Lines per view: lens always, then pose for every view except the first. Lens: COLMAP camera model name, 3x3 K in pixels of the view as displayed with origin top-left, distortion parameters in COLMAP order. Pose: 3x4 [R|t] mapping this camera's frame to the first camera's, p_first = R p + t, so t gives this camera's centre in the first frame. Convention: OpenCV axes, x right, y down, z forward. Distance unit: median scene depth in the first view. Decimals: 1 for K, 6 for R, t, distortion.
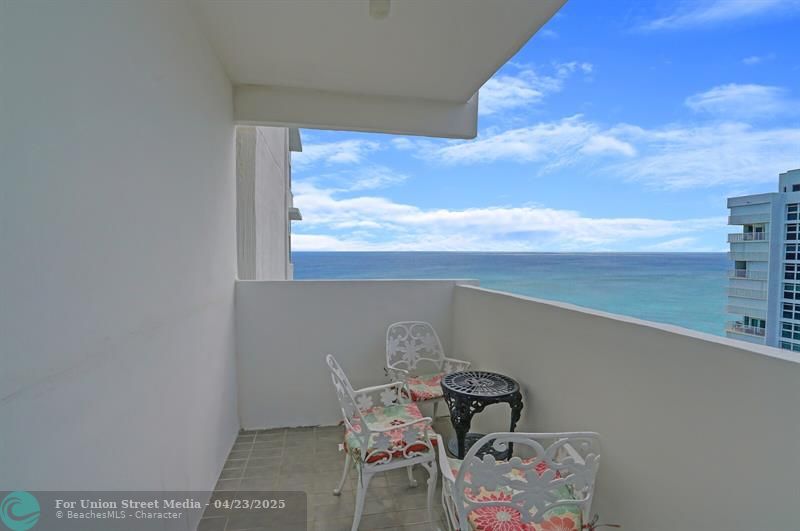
lens RADIAL K [[372.7, 0, 400.0], [0, 372.7, 265.5], [0, 0, 1]] dist [-0.045090, 0.018367]
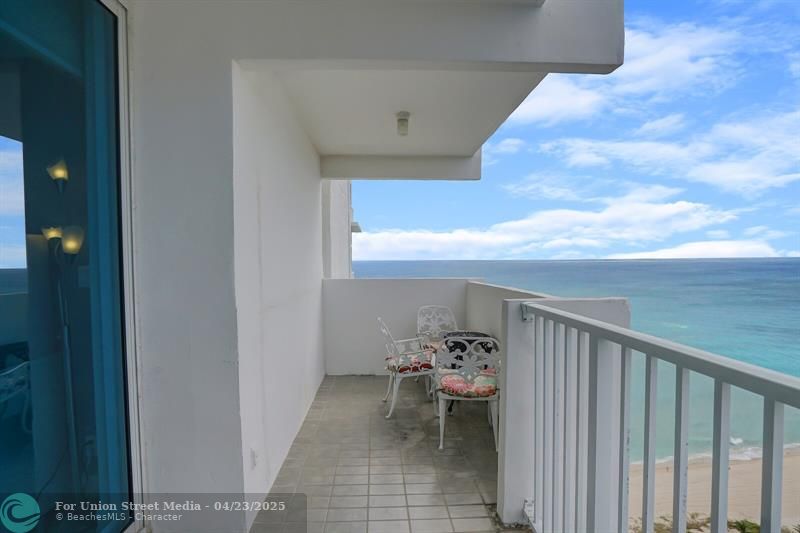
lens RADIAL K [[391.1, 0, 392.3], [0, 391.1, 265.0], [0, 0, 1]] dist [-0.049439, 0.020322]
pose [[0.984409, -0.010892, -0.175555, 0.141286], [0.006178, 0.999606, -0.027374, 0.030624], [0.175784, 0.025863, 0.984089, -0.586389]]
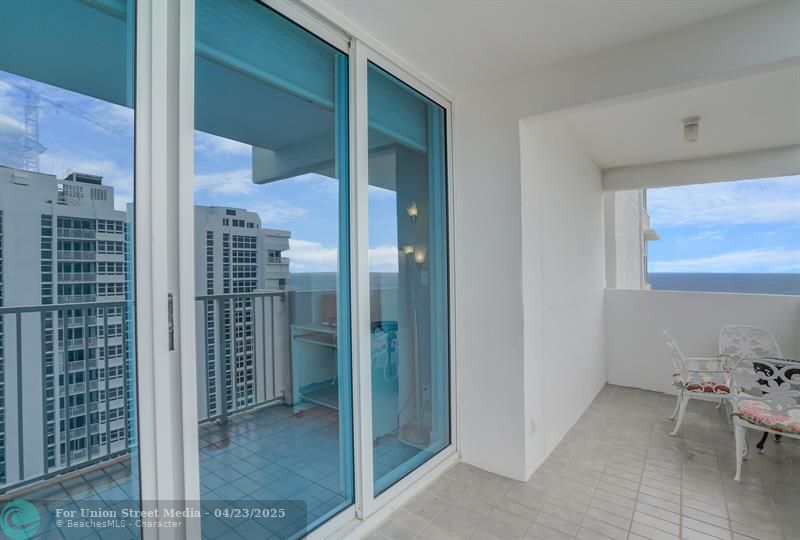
lens RADIAL K [[384.3, 0, 417.4], [0, 384.3, 256.5], [0, 0, 1]] dist [-0.001406, 0.000251]
pose [[0.675472, -0.024261, -0.736987, 0.251334], [-0.034151, 0.997357, -0.064133, 0.039706], [0.736595, 0.068489, 0.672858, -0.754622]]
